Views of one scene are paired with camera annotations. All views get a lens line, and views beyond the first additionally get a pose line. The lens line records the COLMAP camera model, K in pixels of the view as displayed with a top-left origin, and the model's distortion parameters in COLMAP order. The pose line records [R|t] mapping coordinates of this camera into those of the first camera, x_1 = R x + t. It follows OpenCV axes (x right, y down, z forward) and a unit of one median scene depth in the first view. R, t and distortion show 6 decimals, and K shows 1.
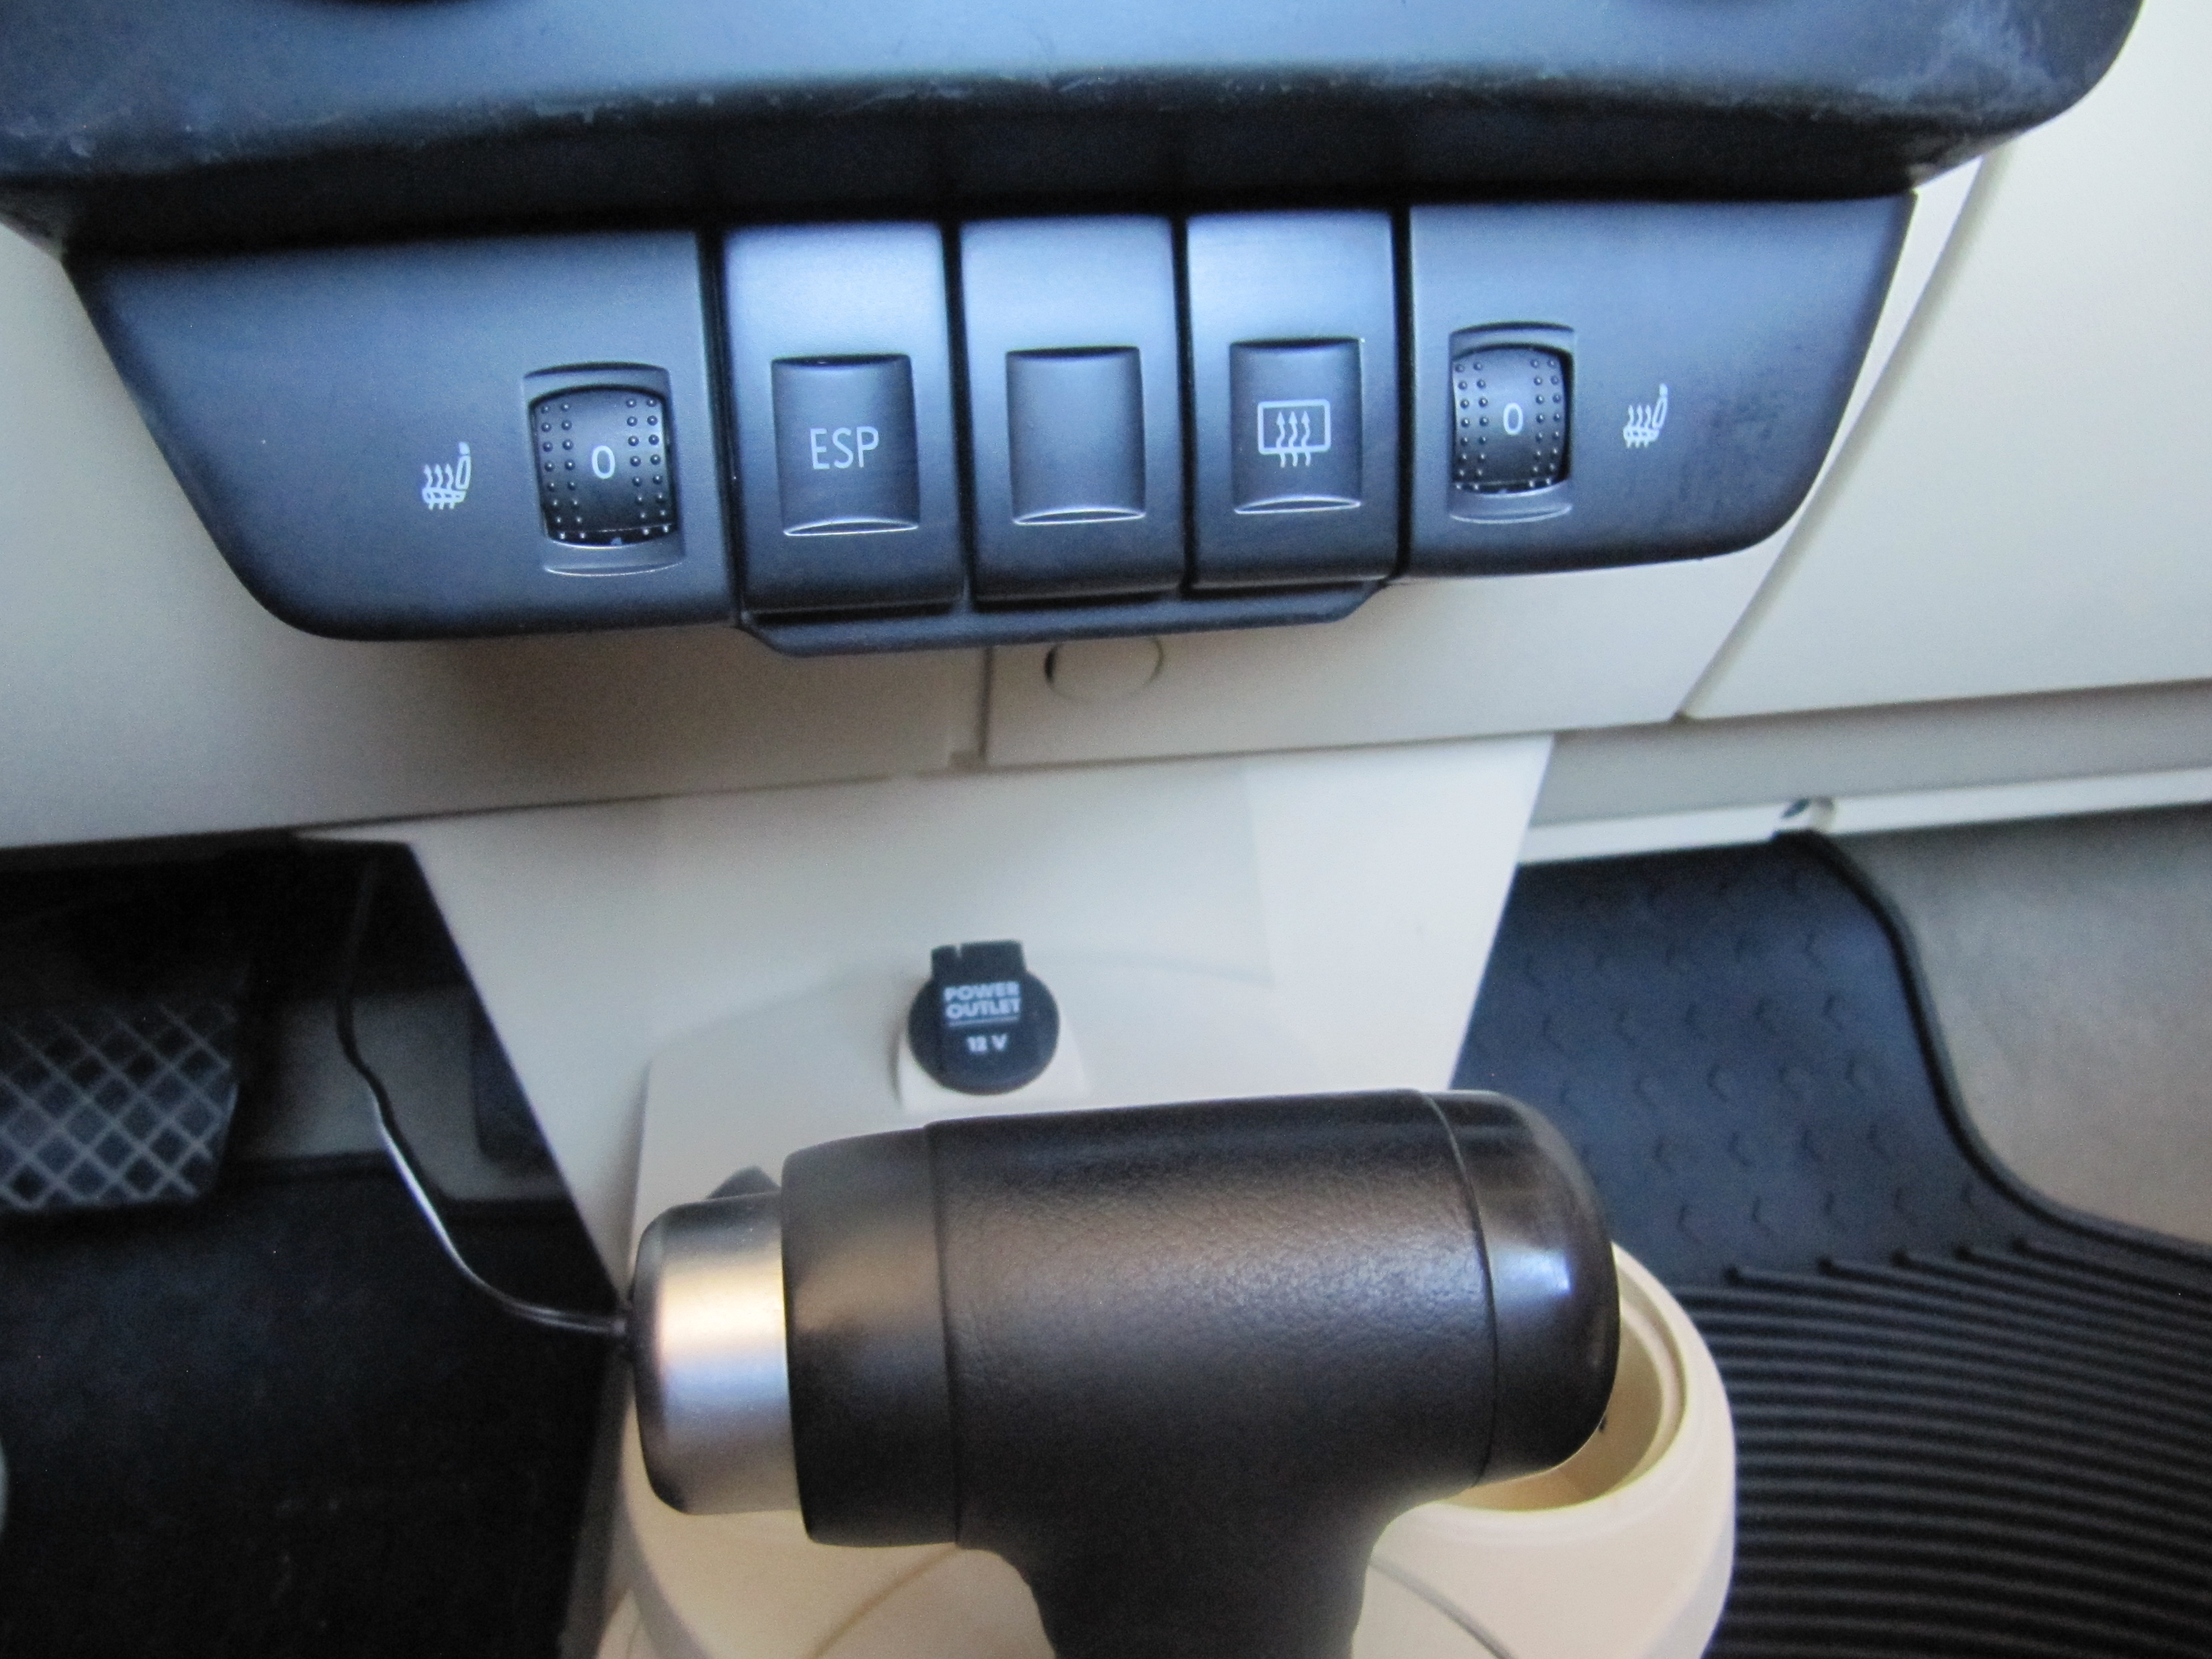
lens RADIAL K [[1826.2, 0, 1126.1], [0, 1826.2, 827.4], [0, 0, 1]] dist [-0.050536, 0.012511]
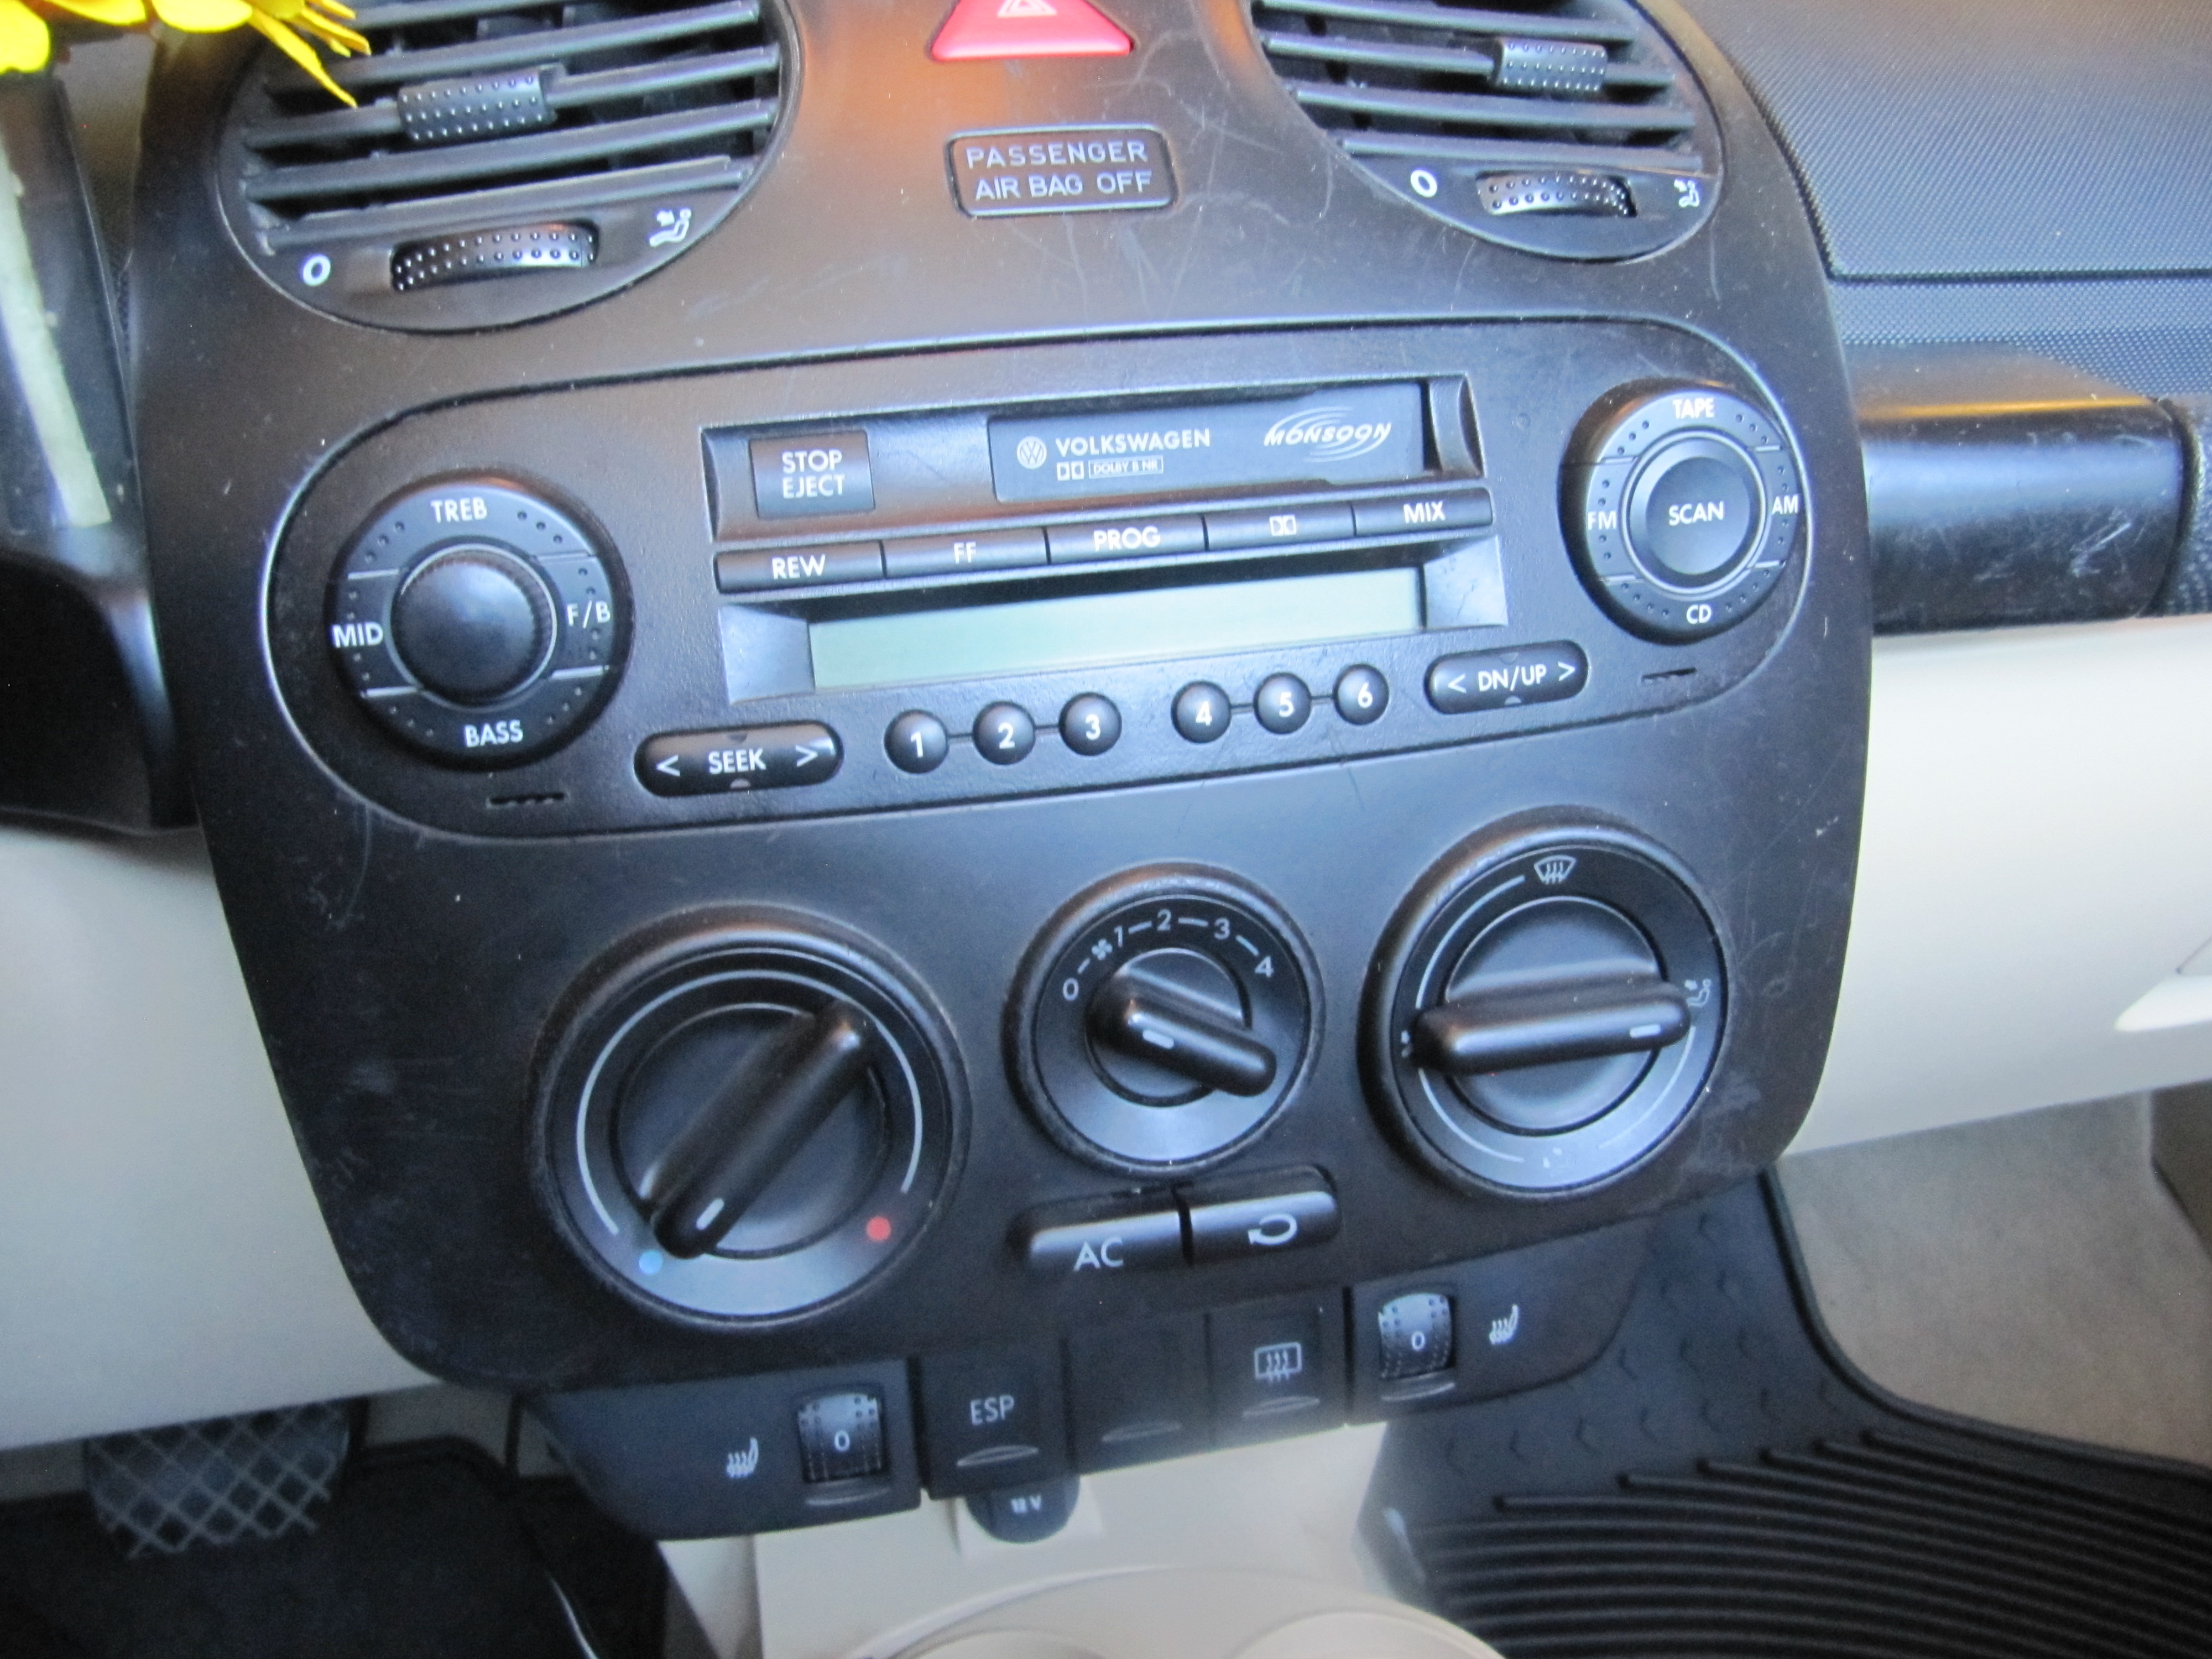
lens RADIAL K [[1826.2, 0, 1126.1], [0, 1826.2, 827.4], [0, 0, 1]] dist [-0.050536, 0.012511]
pose [[0.998342, -0.033507, 0.046806, -0.032800], [0.033316, 0.999433, 0.004846, -0.240117], [-0.046942, -0.003278, 0.998892, -0.187097]]
